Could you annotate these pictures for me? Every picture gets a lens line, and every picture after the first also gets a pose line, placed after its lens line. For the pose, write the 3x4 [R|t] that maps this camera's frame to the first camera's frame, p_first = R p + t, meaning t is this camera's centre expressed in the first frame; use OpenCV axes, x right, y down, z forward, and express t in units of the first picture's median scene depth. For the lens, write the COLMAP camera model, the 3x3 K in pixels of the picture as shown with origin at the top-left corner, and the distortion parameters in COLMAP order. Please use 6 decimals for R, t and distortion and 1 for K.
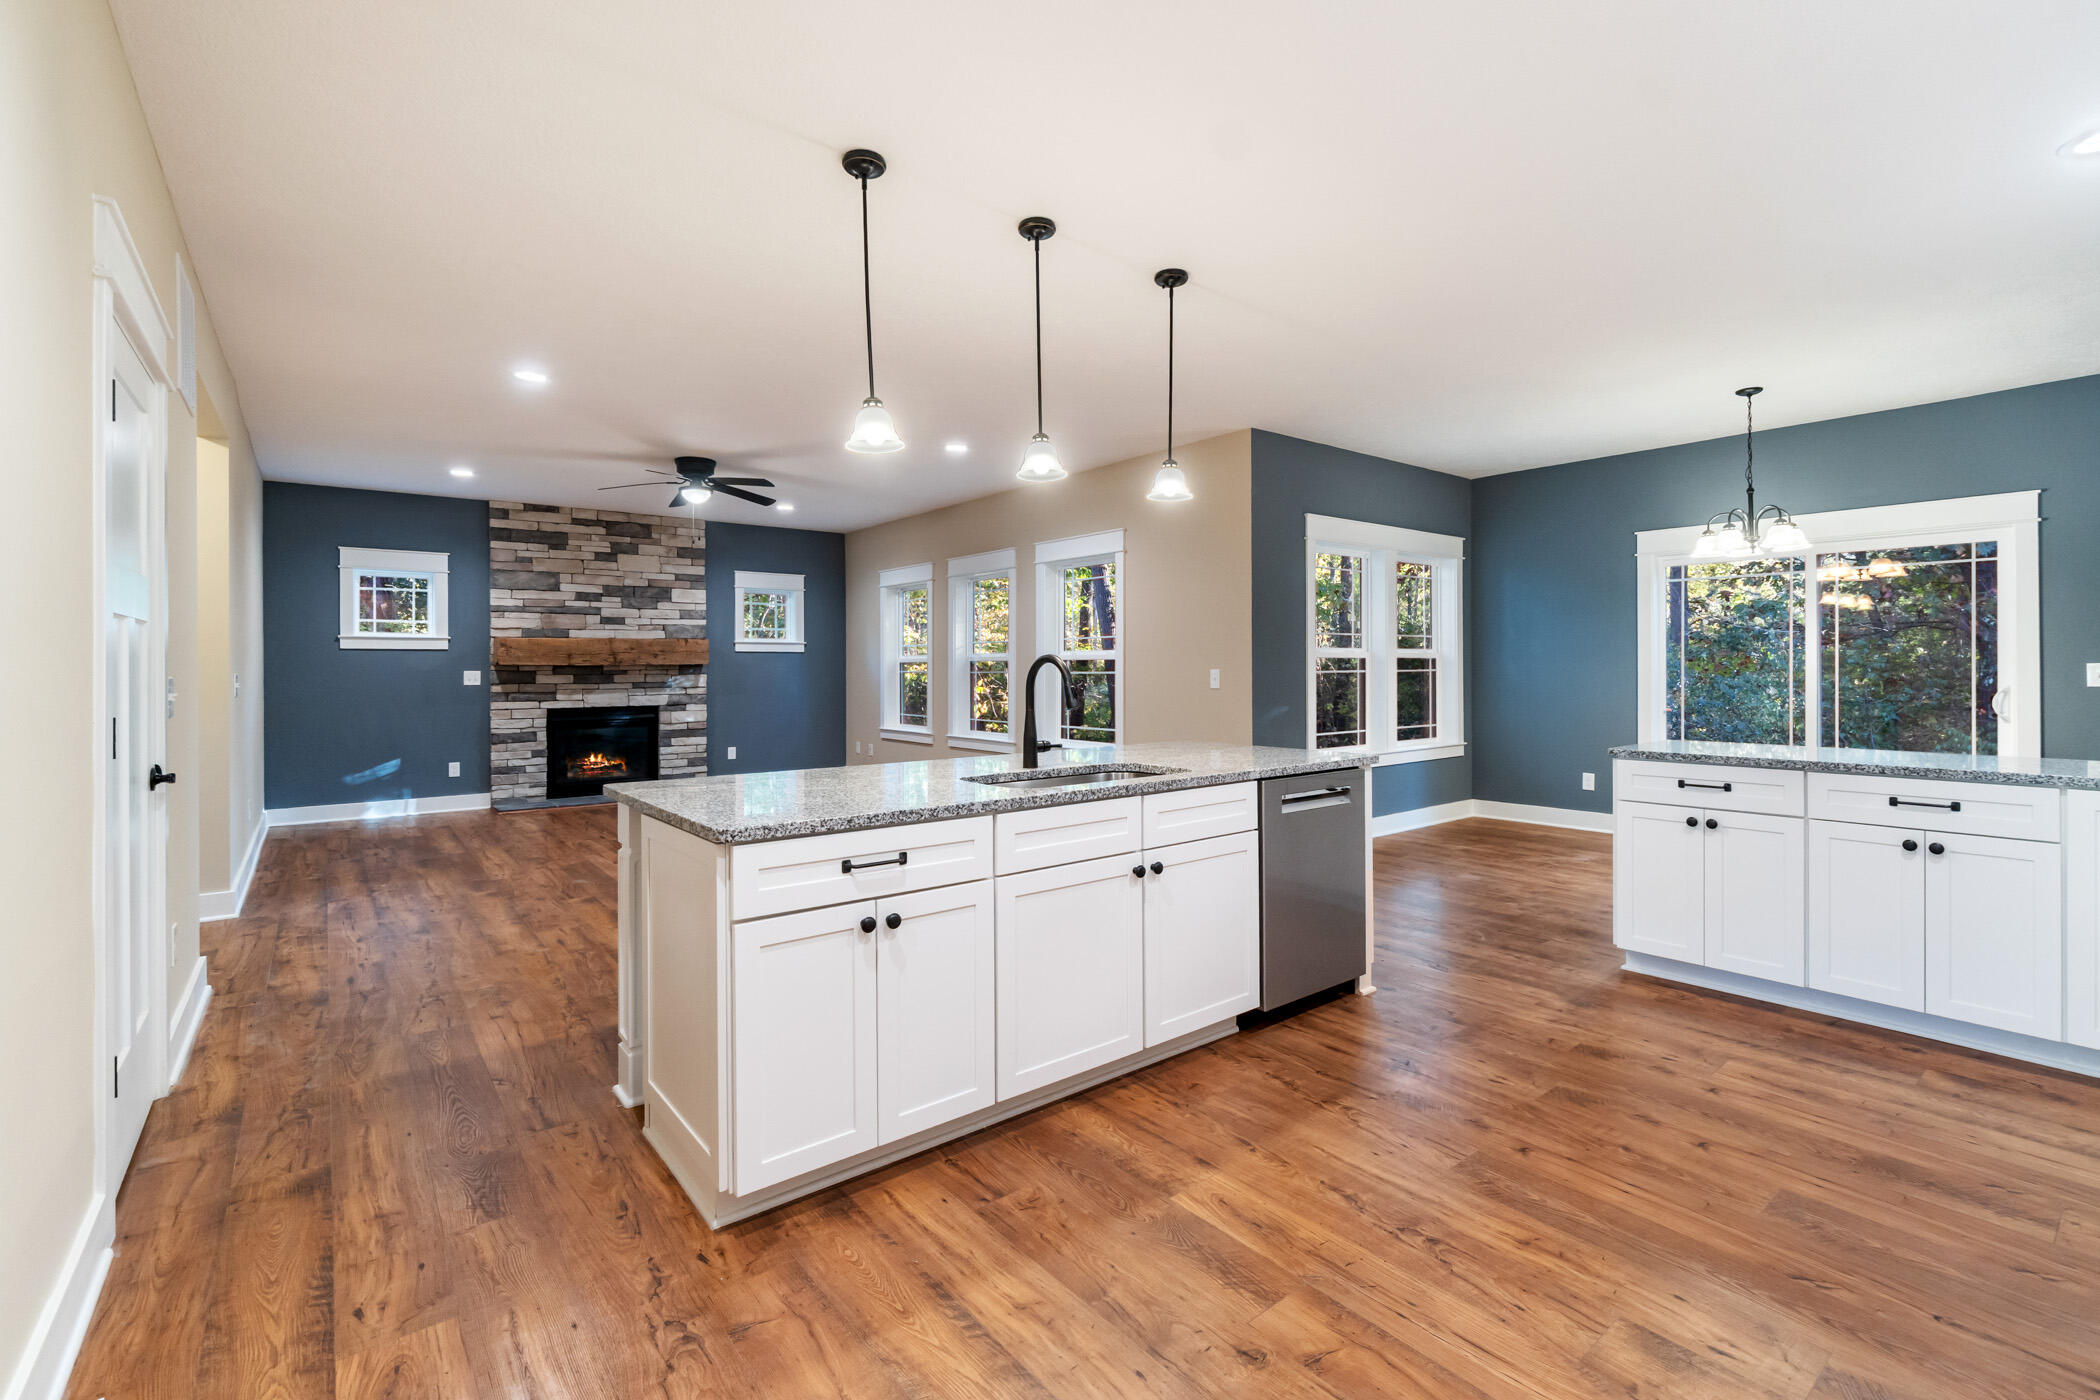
lens RADIAL K [[919.7, 0, 1054.0], [0, 919.7, 669.0], [0, 0, 1]] dist [-0.007433, 0.001089]
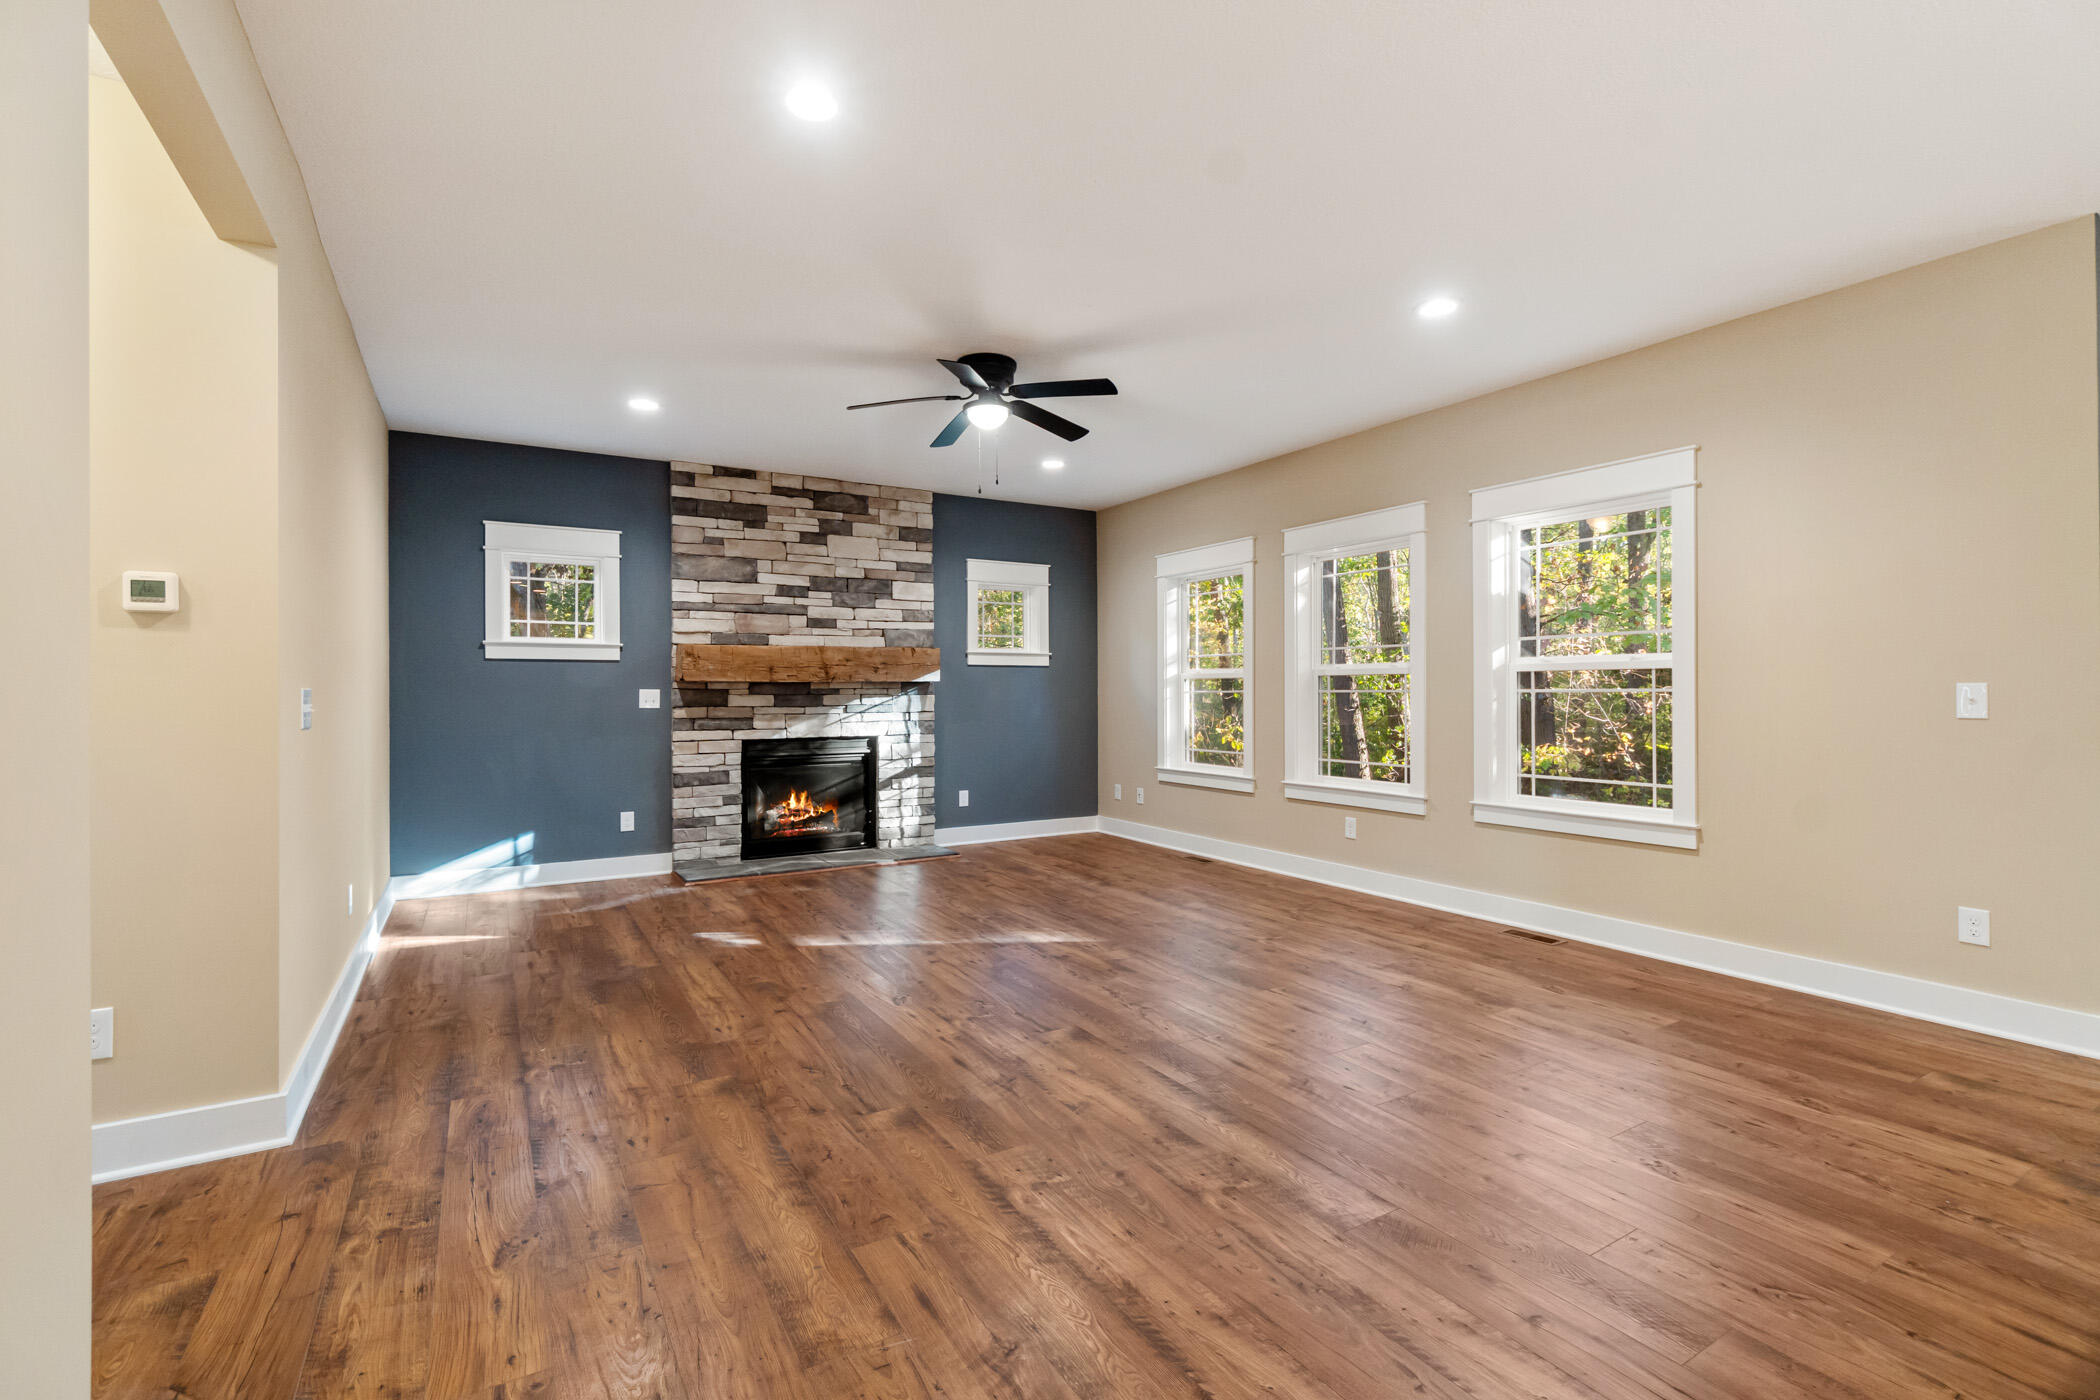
lens RADIAL K [[927.5, 0, 1045.5], [0, 927.5, 695.9], [0, 0, 1]] dist [0.001839, 0.000284]
pose [[0.991635, 0.001186, -0.129071, -0.288824], [-0.000831, 0.999996, 0.002800, 0.006803], [0.129074, -0.002669, 0.991631, 0.388549]]
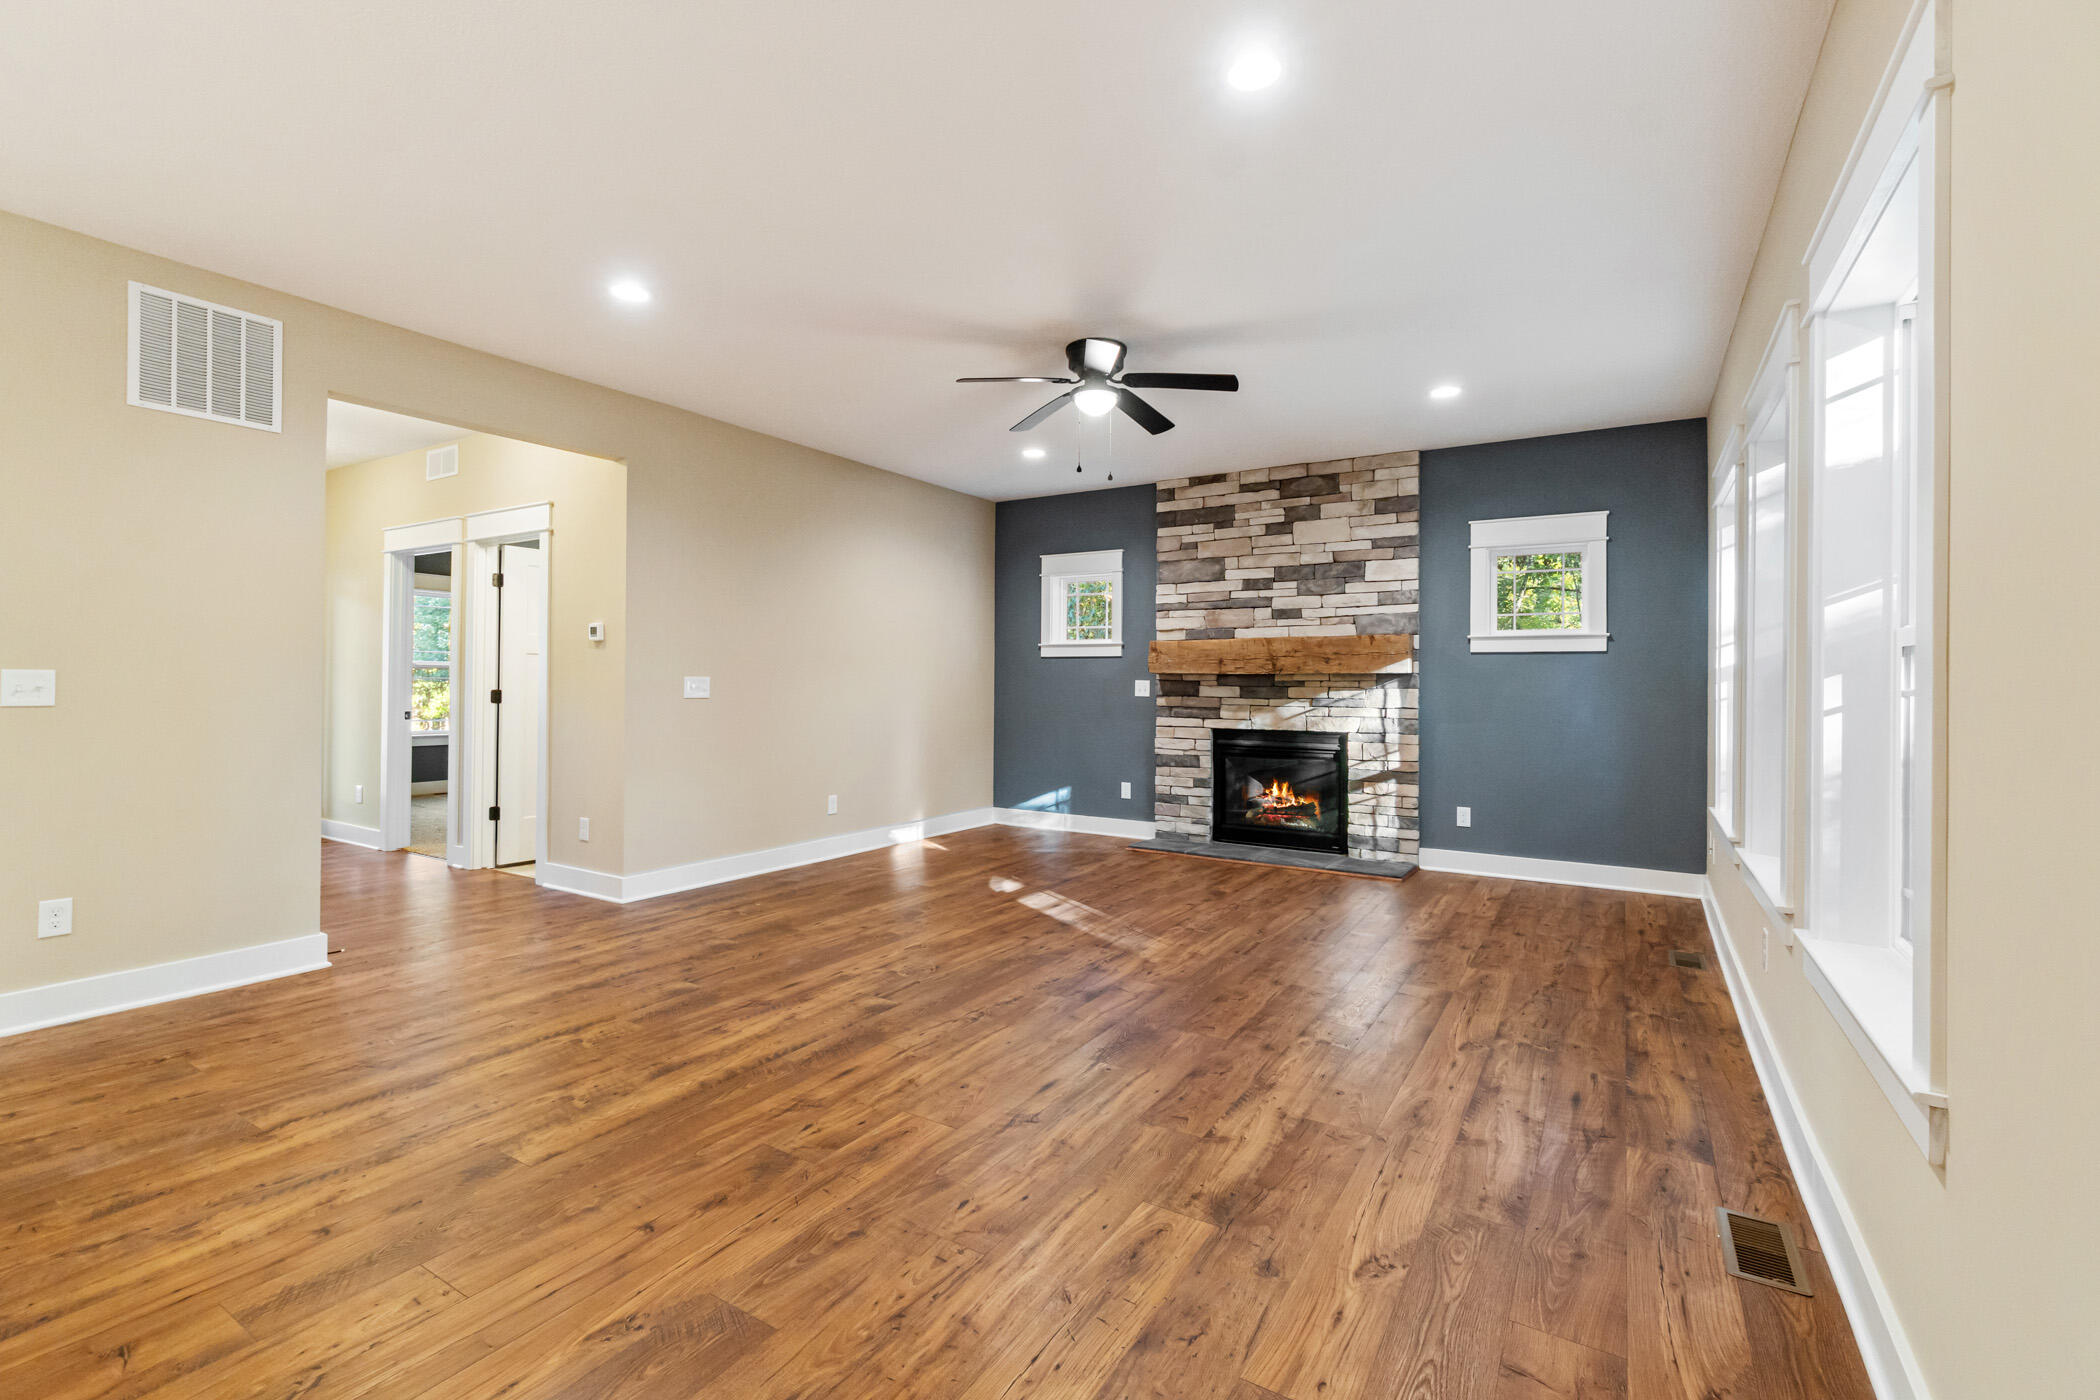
lens RADIAL K [[920.9, 0, 1050.0], [0, 920.9, 683.2], [0, 0, 1]] dist [0.000999, 0.000162]
pose [[0.336336, 0.006572, -0.941719, 0.219139], [-0.010436, 0.999940, 0.003252, 0.003828], [0.941684, 0.008734, 0.336385, 0.826486]]
